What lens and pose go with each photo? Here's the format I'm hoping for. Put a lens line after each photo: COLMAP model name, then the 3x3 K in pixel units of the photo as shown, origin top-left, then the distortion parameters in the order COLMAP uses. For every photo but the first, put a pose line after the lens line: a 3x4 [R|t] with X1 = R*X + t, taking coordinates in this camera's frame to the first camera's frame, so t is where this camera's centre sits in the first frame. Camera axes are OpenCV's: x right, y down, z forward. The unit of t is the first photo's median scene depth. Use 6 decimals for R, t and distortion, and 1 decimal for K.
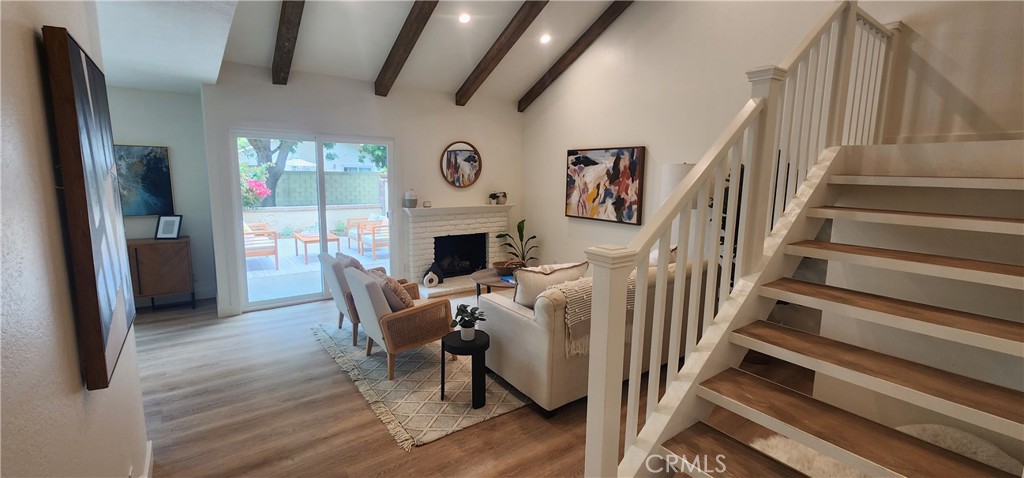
lens RADIAL K [[423.3, 0, 515.8], [0, 423.3, 230.5], [0, 0, 1]] dist [0.001888, -0.000320]
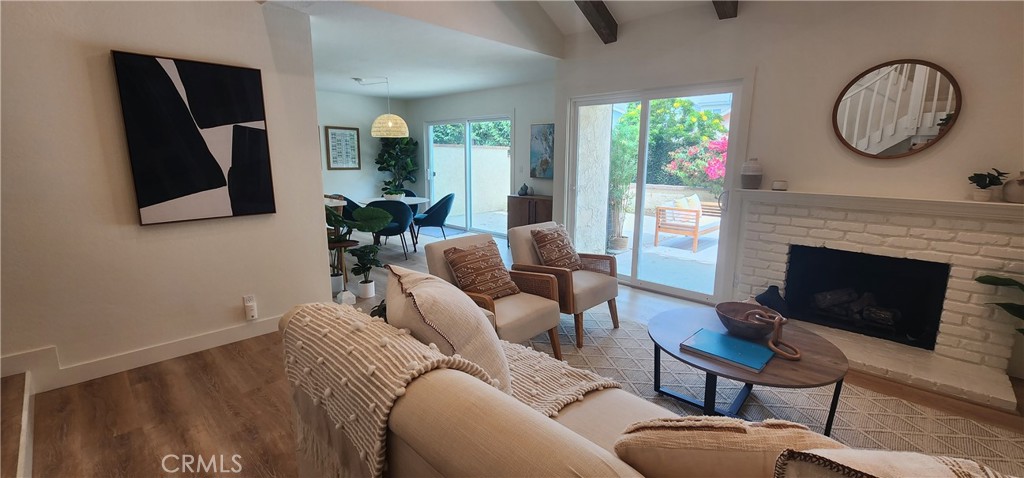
lens RADIAL K [[423.3, 0, 511.2], [0, 423.3, 232.9], [0, 0, 1]] dist [0.001888, -0.000320]
pose [[0.168940, 0.162727, -0.972100, 0.337257], [-0.135470, 0.980750, 0.140631, -0.032518], [0.976272, 0.107932, 0.187732, 0.591900]]
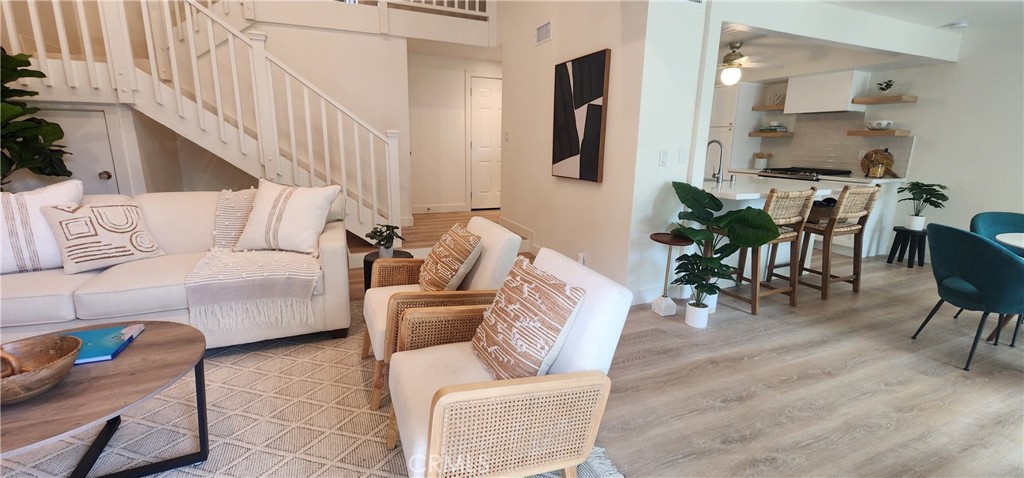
lens RADIAL K [[423.3, 0, 515.0], [0, 423.3, 232.0], [0, 0, 1]] dist [0.001888, -0.000320]
pose [[-0.973493, -0.080670, 0.214018, -0.354437], [-0.003875, 0.941416, 0.337224, -0.079850], [-0.228683, 0.327456, -0.916775, 1.043192]]
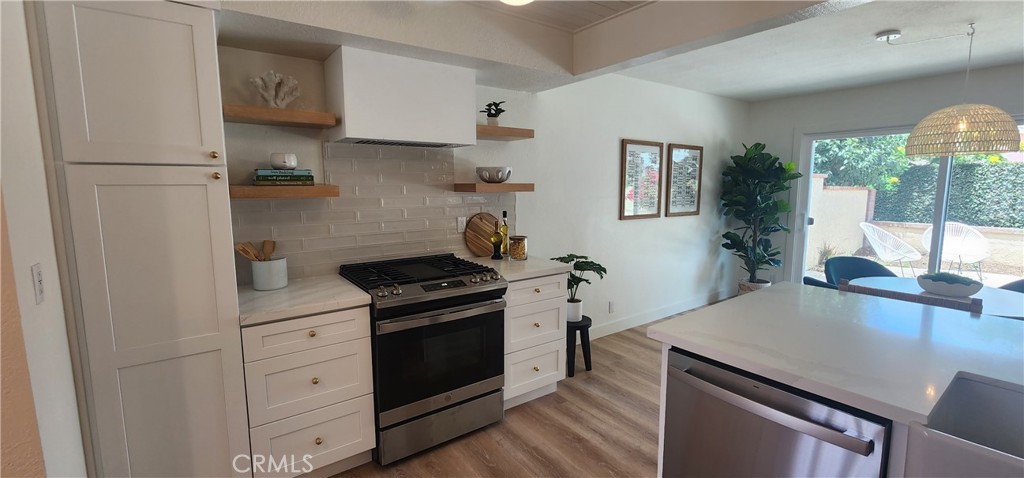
lens RADIAL K [[423.3, 0, 511.9], [0, 423.3, 234.4], [0, 0, 1]] dist [0.001888, -0.000320]
pose [[-0.021992, 0.103345, -0.994402, -0.353752], [-0.129695, 0.985943, 0.105334, 0.030388], [0.991310, 0.131285, -0.008279, -0.072366]]
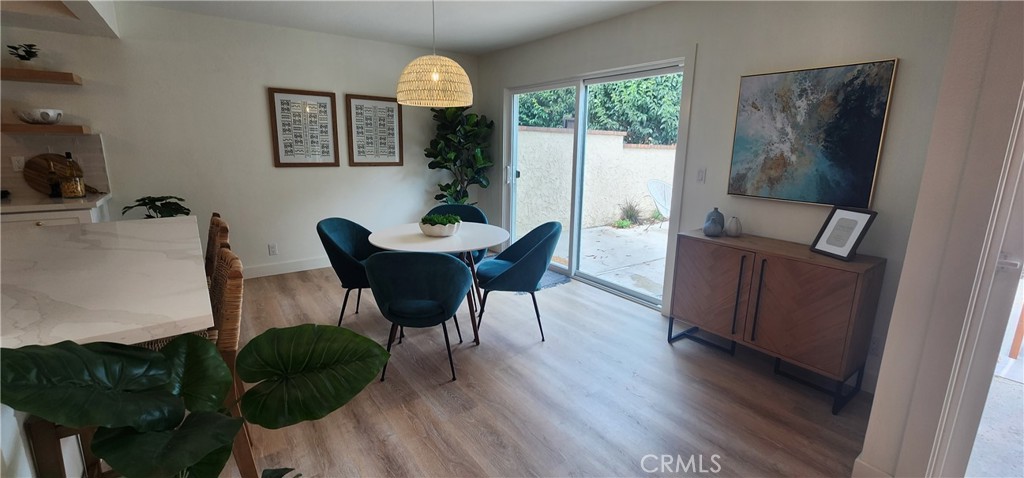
lens RADIAL K [[423.3, 0, 511.1], [0, 423.3, 231.6], [0, 0, 1]] dist [0.001888, -0.000320]
pose [[-0.012103, 0.189469, -0.981812, -0.315464], [-0.148473, 0.970659, 0.189147, -0.040984], [0.988842, 0.148062, 0.016383, 0.572265]]
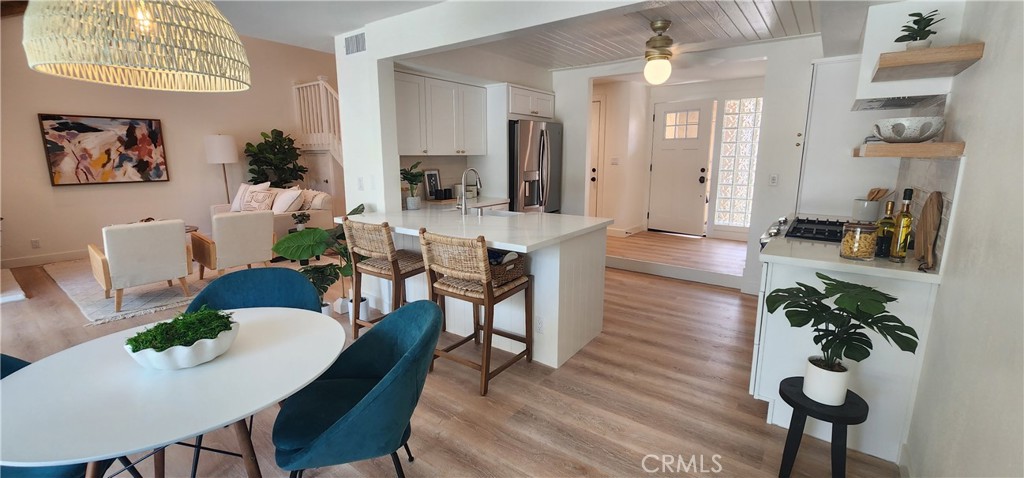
lens RADIAL K [[423.3, 0, 511.7], [0, 423.3, 231.6], [0, 0, 1]] dist [0.001888, -0.000320]
pose [[-0.279504, -0.188034, 0.941552, -1.212401], [0.126223, 0.964929, 0.230172, -0.028100], [-0.951812, 0.183179, -0.245968, 0.331965]]
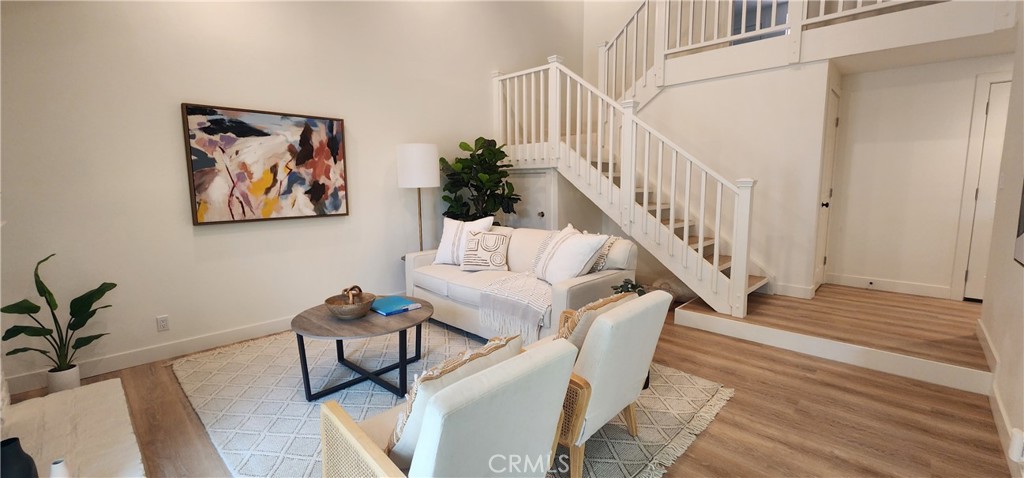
lens RADIAL K [[423.3, 0, 509.7], [0, 423.3, 232.3], [0, 0, 1]] dist [0.001888, -0.000320]
pose [[-0.160561, -0.134341, 0.977841, -0.557314], [0.135233, 0.978357, 0.156617, -0.063934], [-0.977718, 0.157383, -0.138919, 0.778403]]
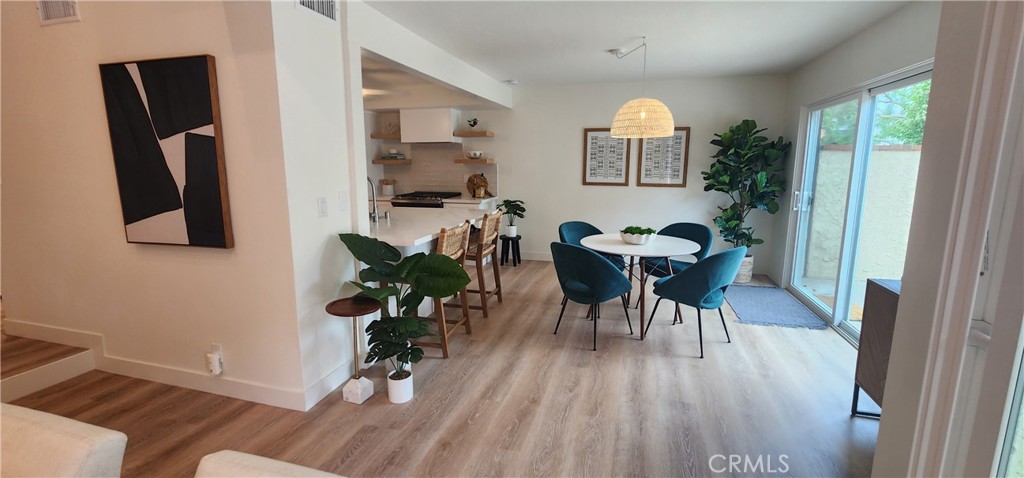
lens RADIAL K [[423.3, 0, 515.6], [0, 423.3, 229.9], [0, 0, 1]] dist [0.001888, -0.000320]
pose [[-0.795127, 0.079654, -0.601189, -0.306060], [-0.093622, 0.963329, 0.251459, -0.091152], [0.599172, 0.256226, -0.758512, 0.898421]]
